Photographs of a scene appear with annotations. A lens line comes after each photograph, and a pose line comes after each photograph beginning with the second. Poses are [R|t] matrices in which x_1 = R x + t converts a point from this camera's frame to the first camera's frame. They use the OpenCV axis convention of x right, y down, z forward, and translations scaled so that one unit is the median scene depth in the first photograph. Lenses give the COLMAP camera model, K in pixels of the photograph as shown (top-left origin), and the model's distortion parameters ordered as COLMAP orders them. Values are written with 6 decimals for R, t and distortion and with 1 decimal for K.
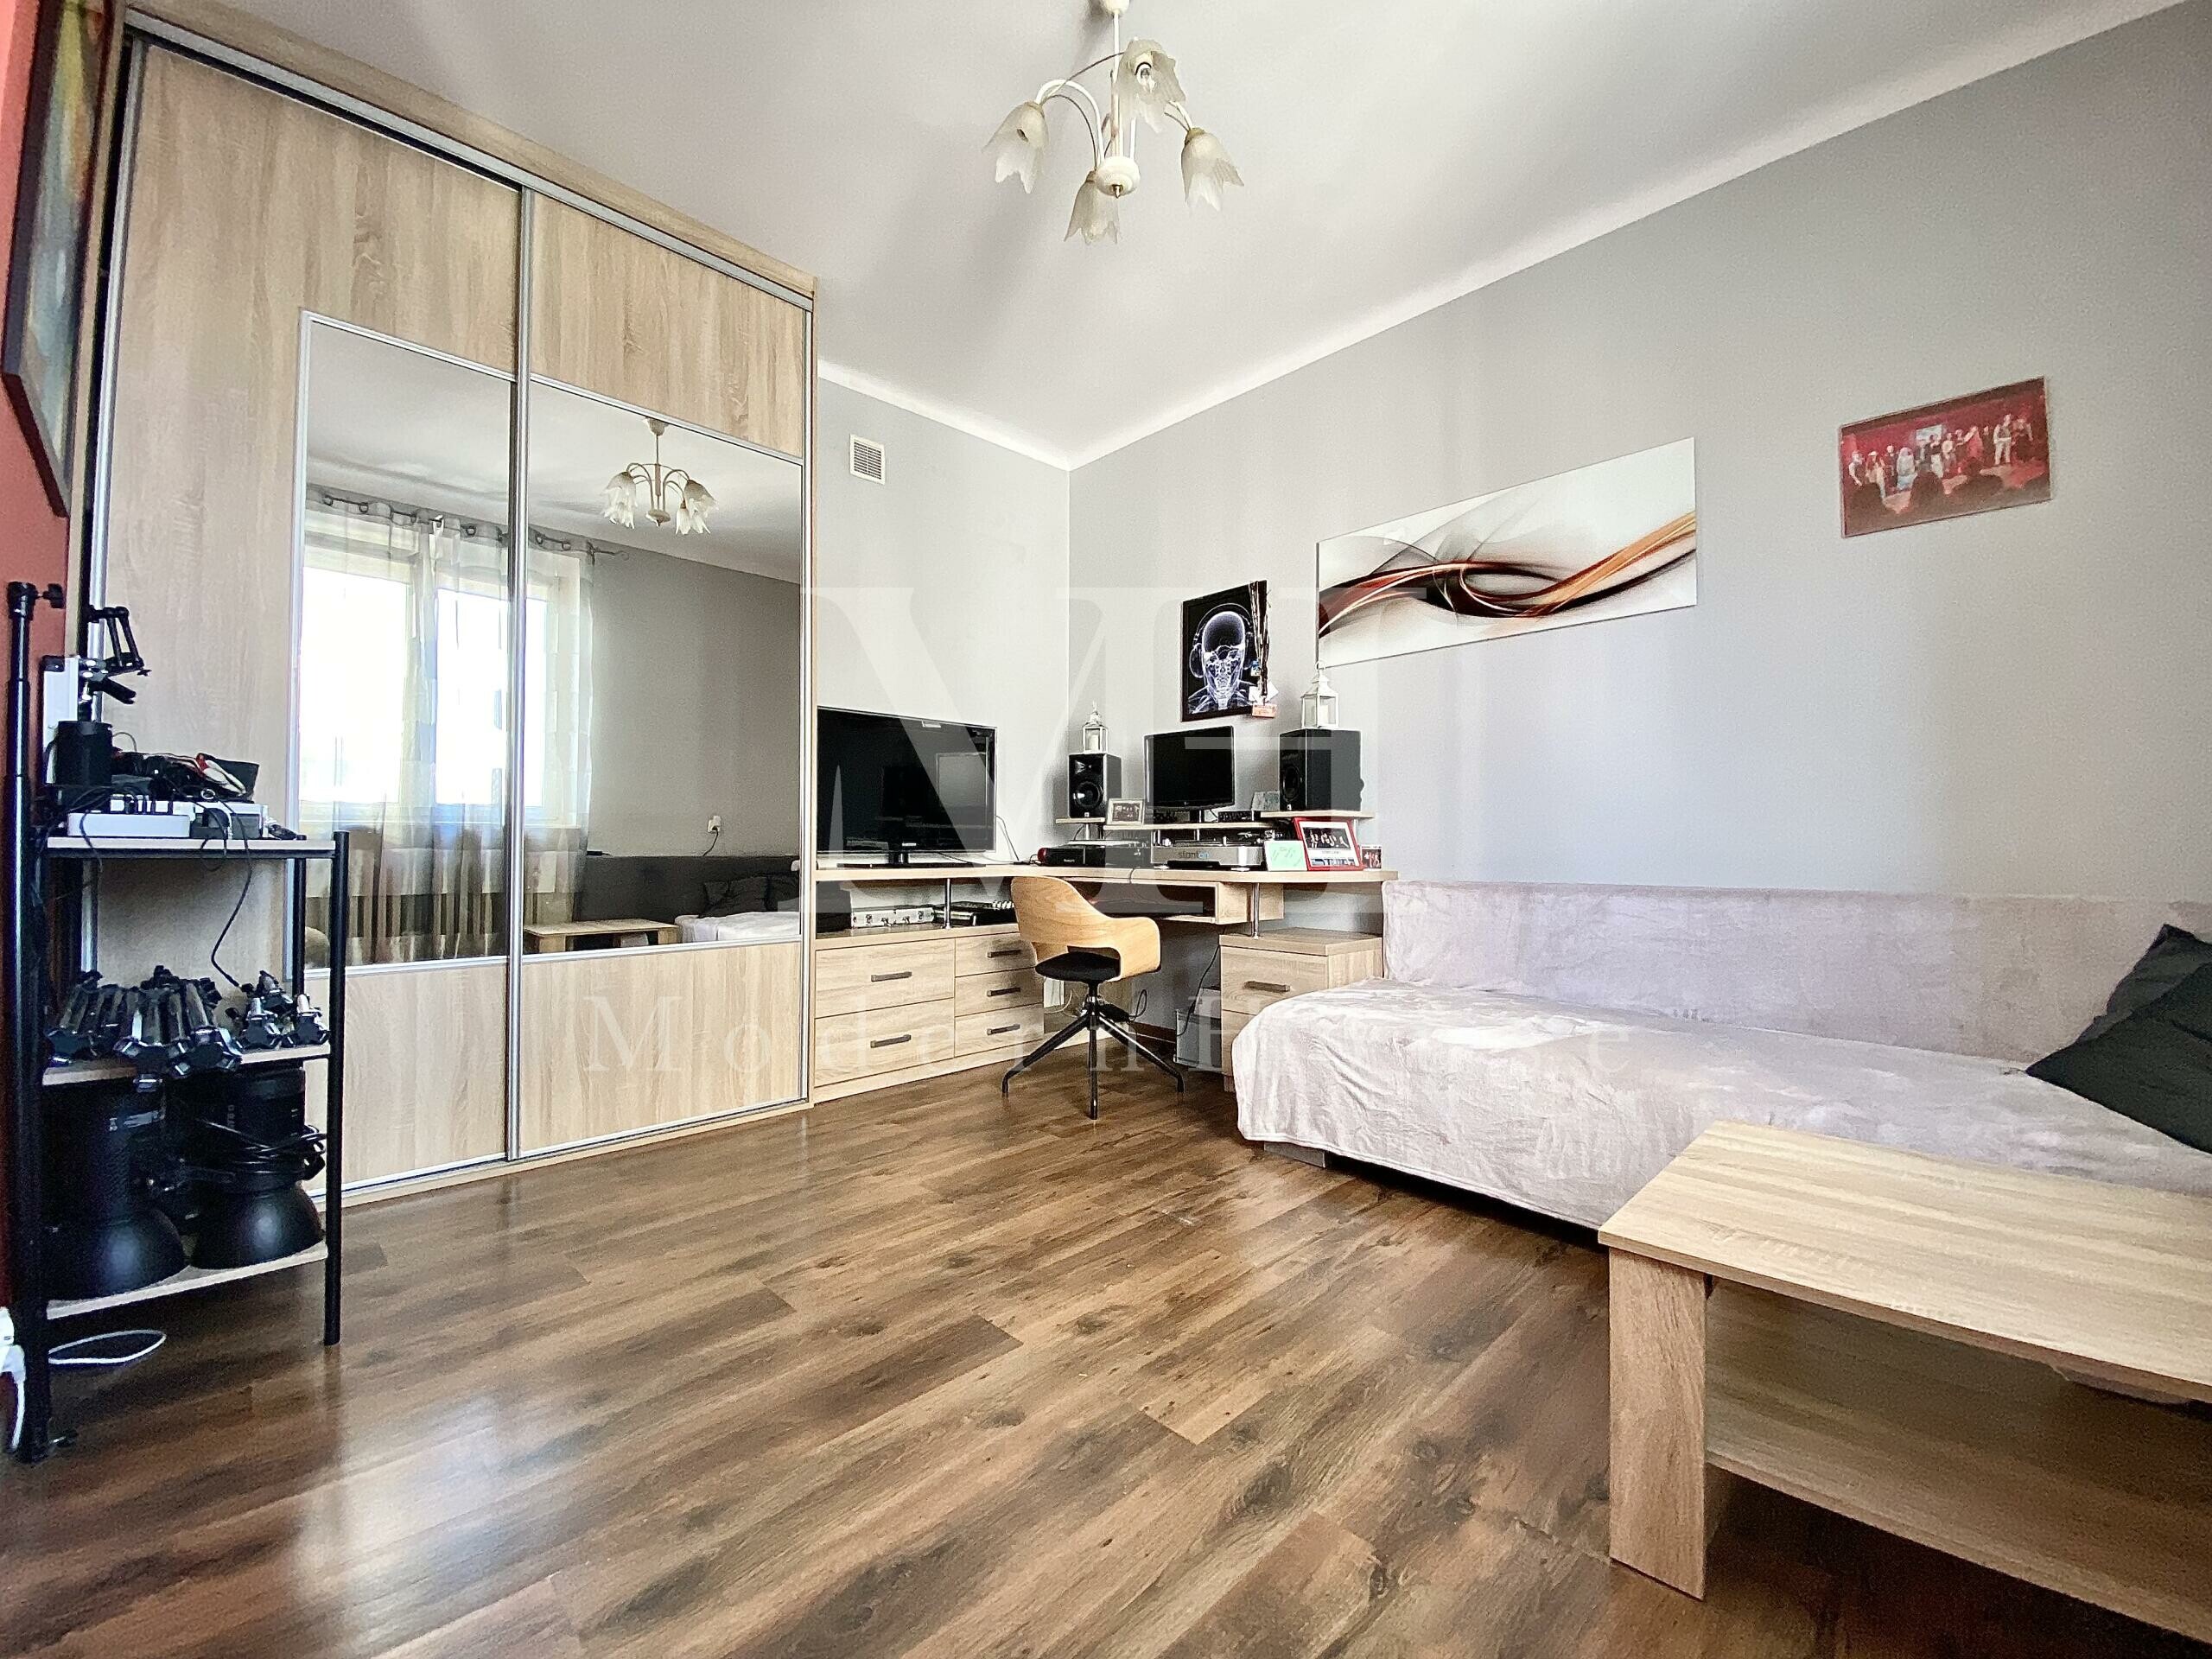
lens RADIAL K [[893.0, 0, 1083.5], [0, 893.0, 826.3], [0, 0, 1]] dist [0.051805, -0.034247]
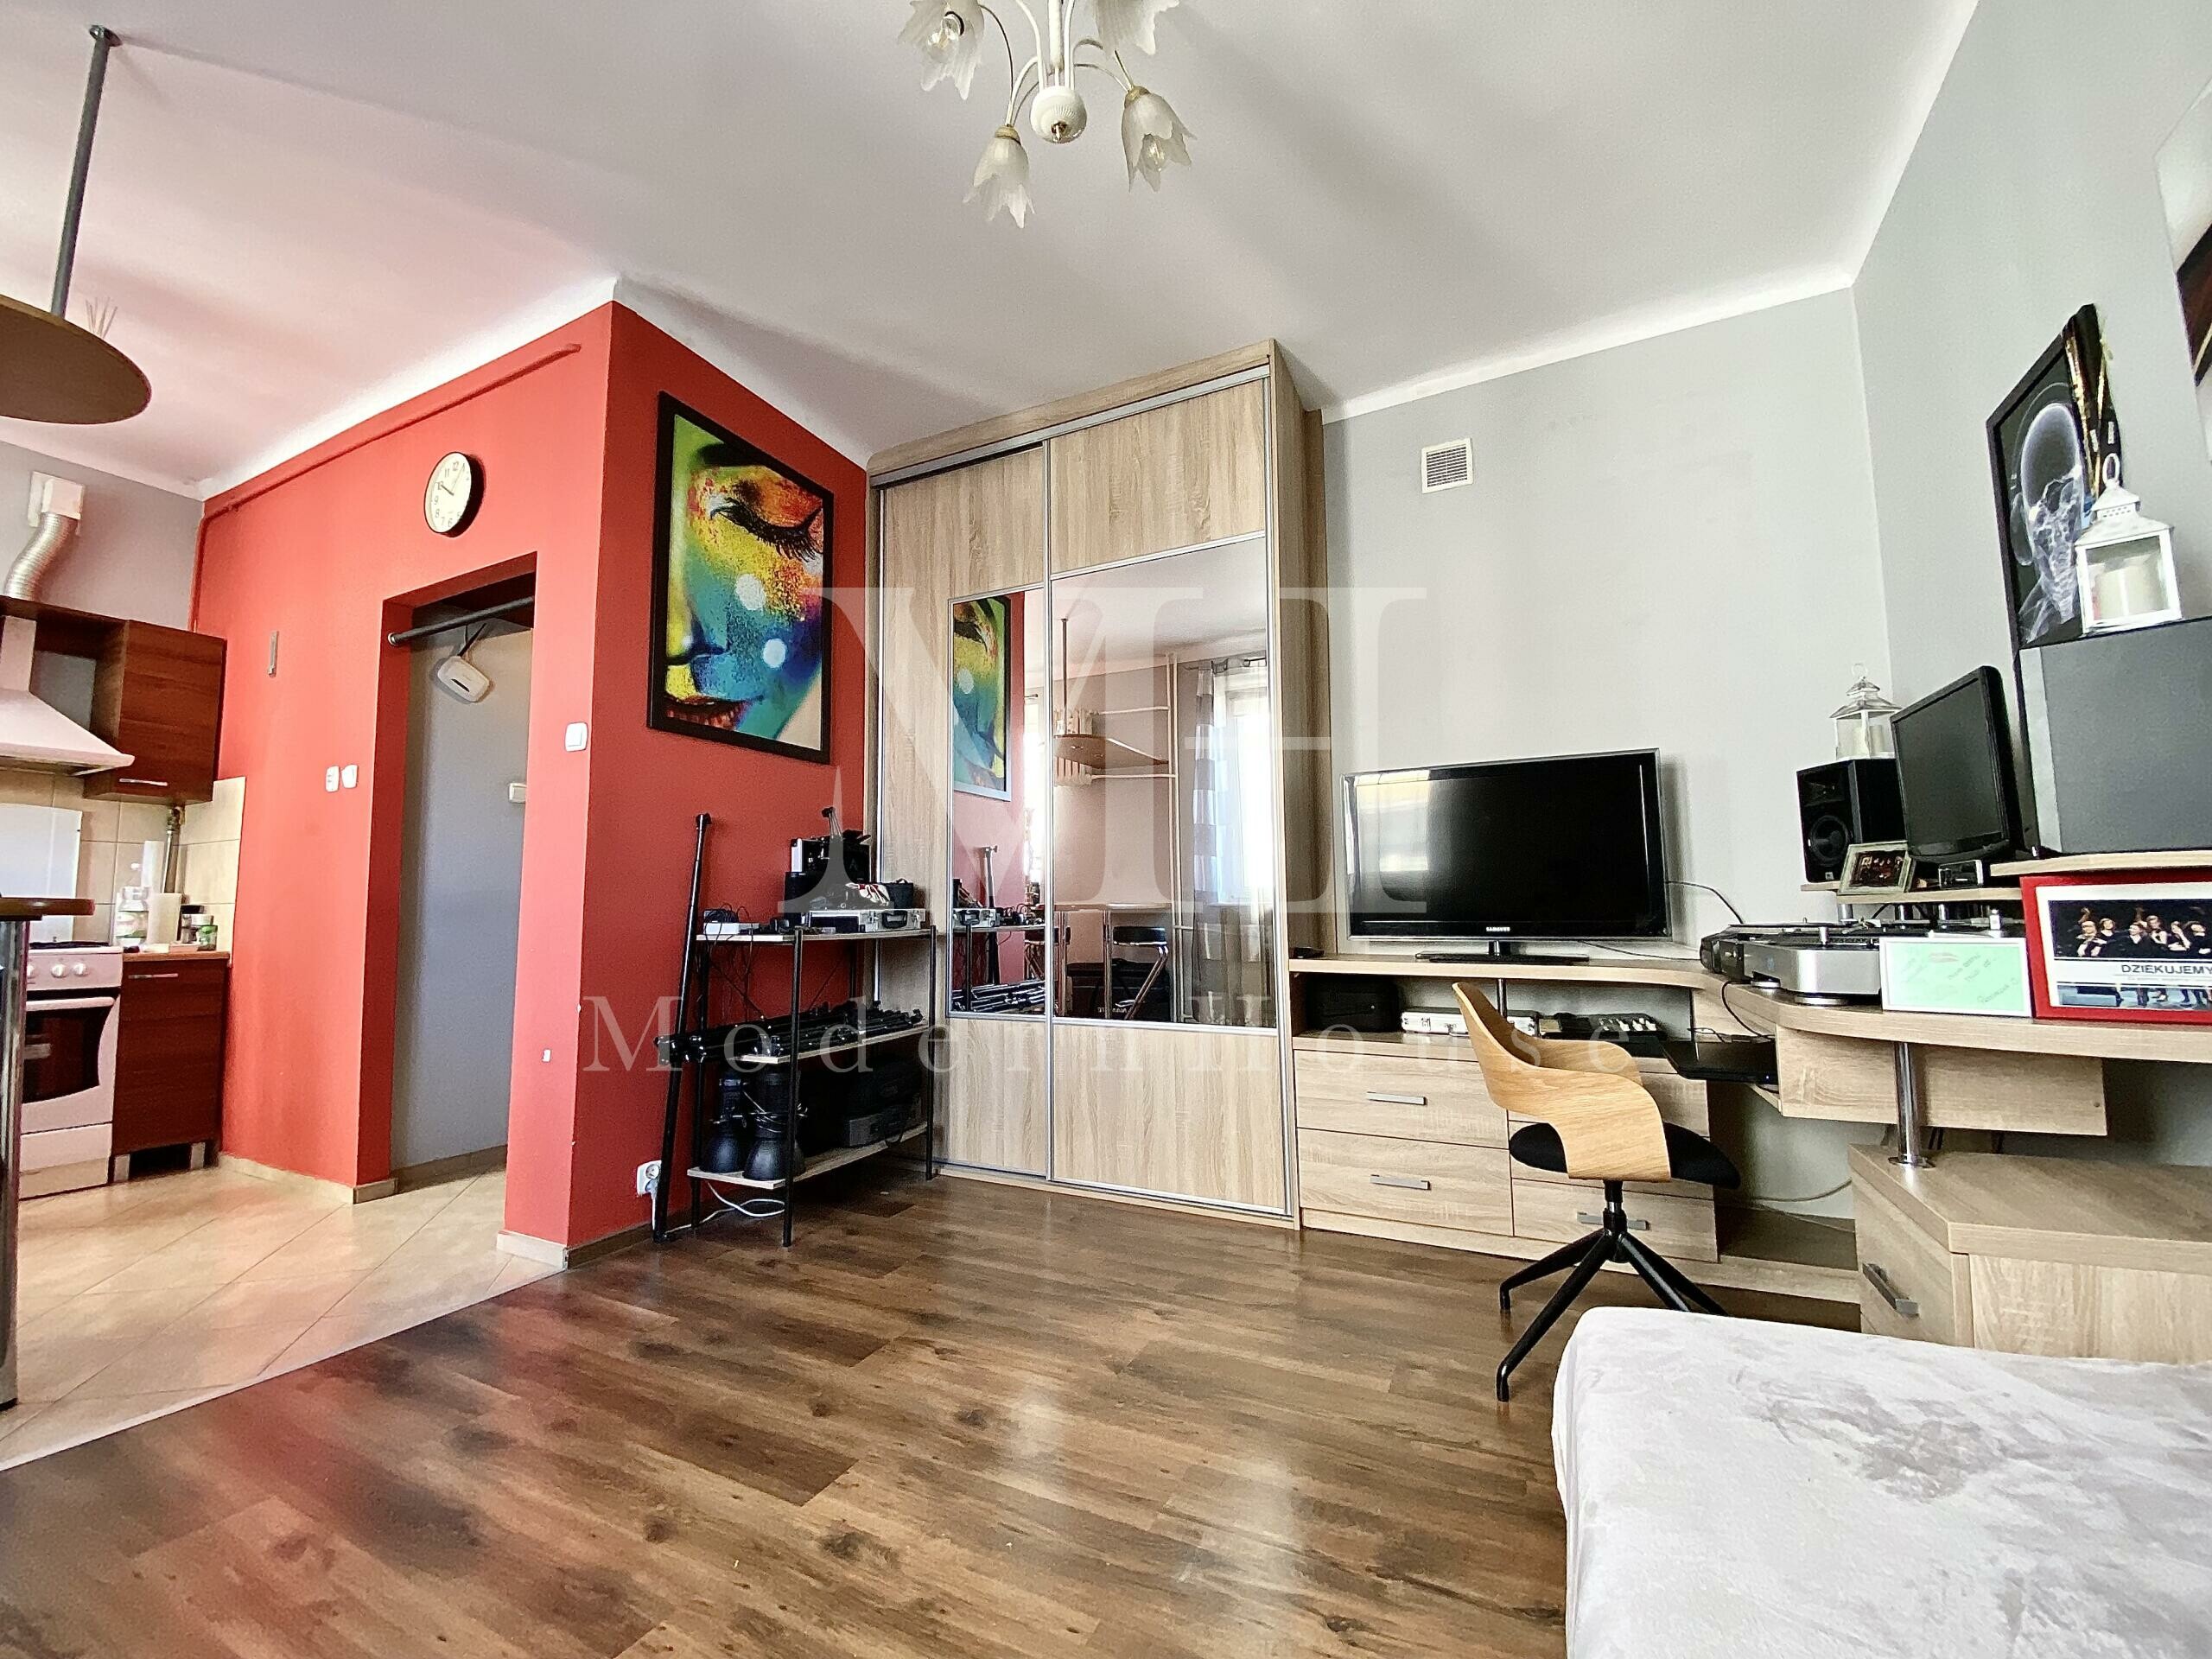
lens RADIAL K [[893.0, 0, 1083.5], [0, 893.0, 826.3], [0, 0, 1]] dist [0.051805, -0.034247]
pose [[0.331115, -0.095573, -0.938738, 0.580979], [0.031716, 0.995422, -0.090157, -0.011430], [0.943057, 0.000079, 0.332630, 0.586600]]
